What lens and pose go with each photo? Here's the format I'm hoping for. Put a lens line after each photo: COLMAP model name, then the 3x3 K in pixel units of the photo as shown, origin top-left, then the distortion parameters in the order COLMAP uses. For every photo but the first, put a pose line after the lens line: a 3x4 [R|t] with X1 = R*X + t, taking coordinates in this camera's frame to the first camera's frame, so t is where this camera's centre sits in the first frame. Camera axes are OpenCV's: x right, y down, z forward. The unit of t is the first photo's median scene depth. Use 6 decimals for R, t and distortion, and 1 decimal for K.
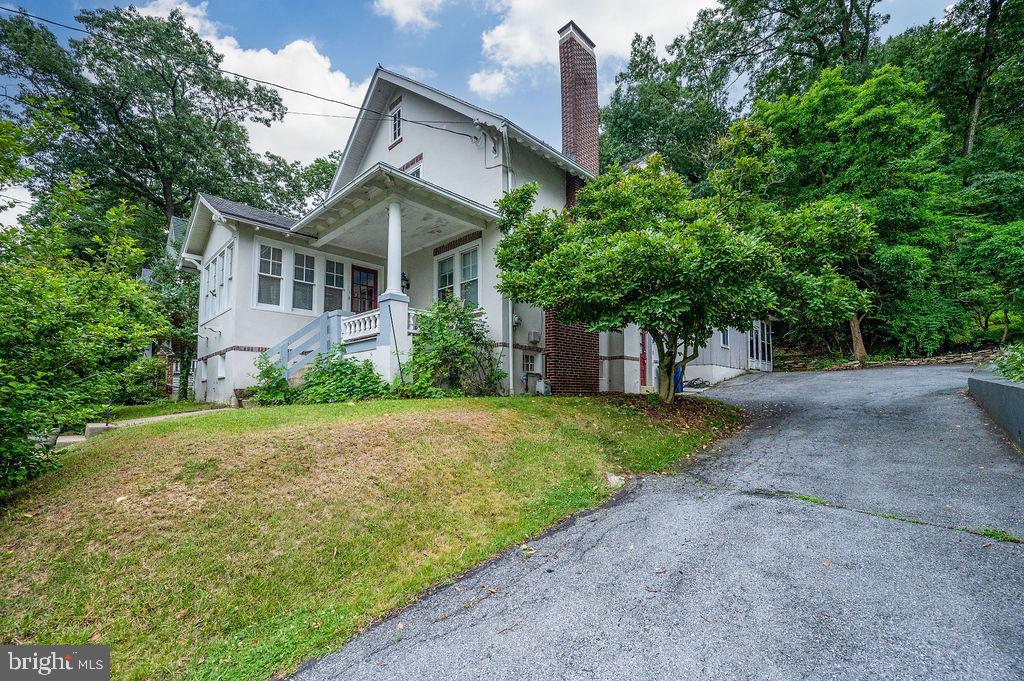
lens RADIAL K [[439.8, 0, 514.3], [0, 439.8, 386.3], [0, 0, 1]] dist [0.002892, 0.000566]
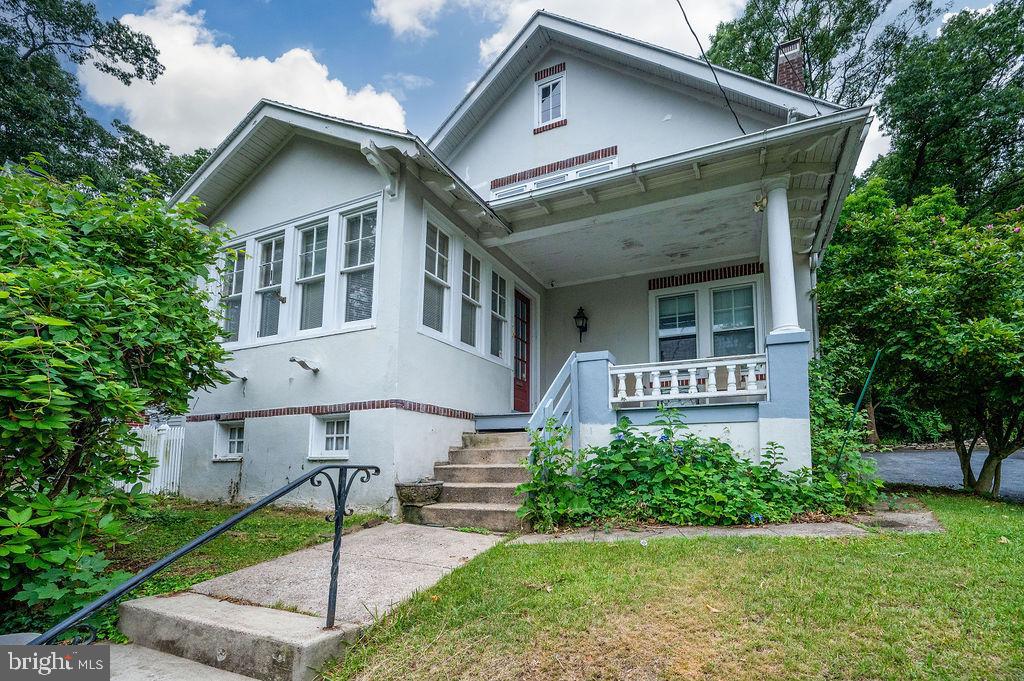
lens RADIAL K [[435.6, 0, 581.8], [0, 435.6, 439.6], [0, 0, 1]] dist [0.000676, -0.000394]
pose [[0.927134, 0.023870, 0.373970, -0.402798], [-0.013059, 0.999421, -0.031416, -0.021203], [-0.374503, 0.024244, 0.926909, 0.289749]]
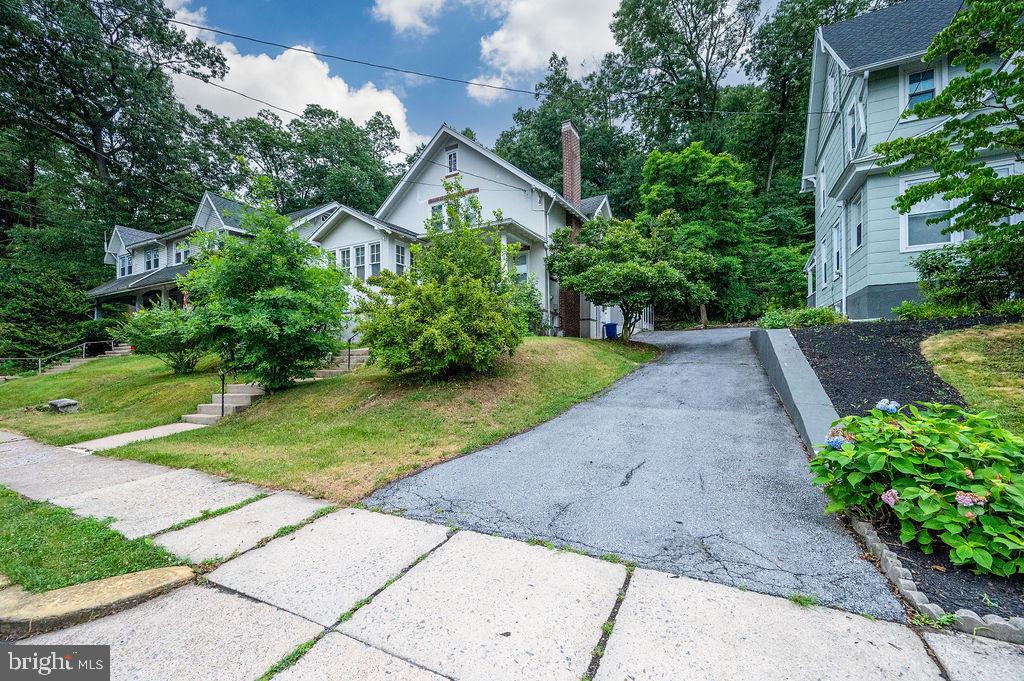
lens RADIAL K [[410.8, 0, 512.6], [0, 410.8, 378.8], [0, 0, 1]] dist [0.000523, 0.000295]
pose [[0.969977, -0.015518, 0.242700, -0.362997], [-0.003603, 0.996936, 0.078142, 0.035506], [-0.243169, -0.076671, 0.966949, -0.414924]]
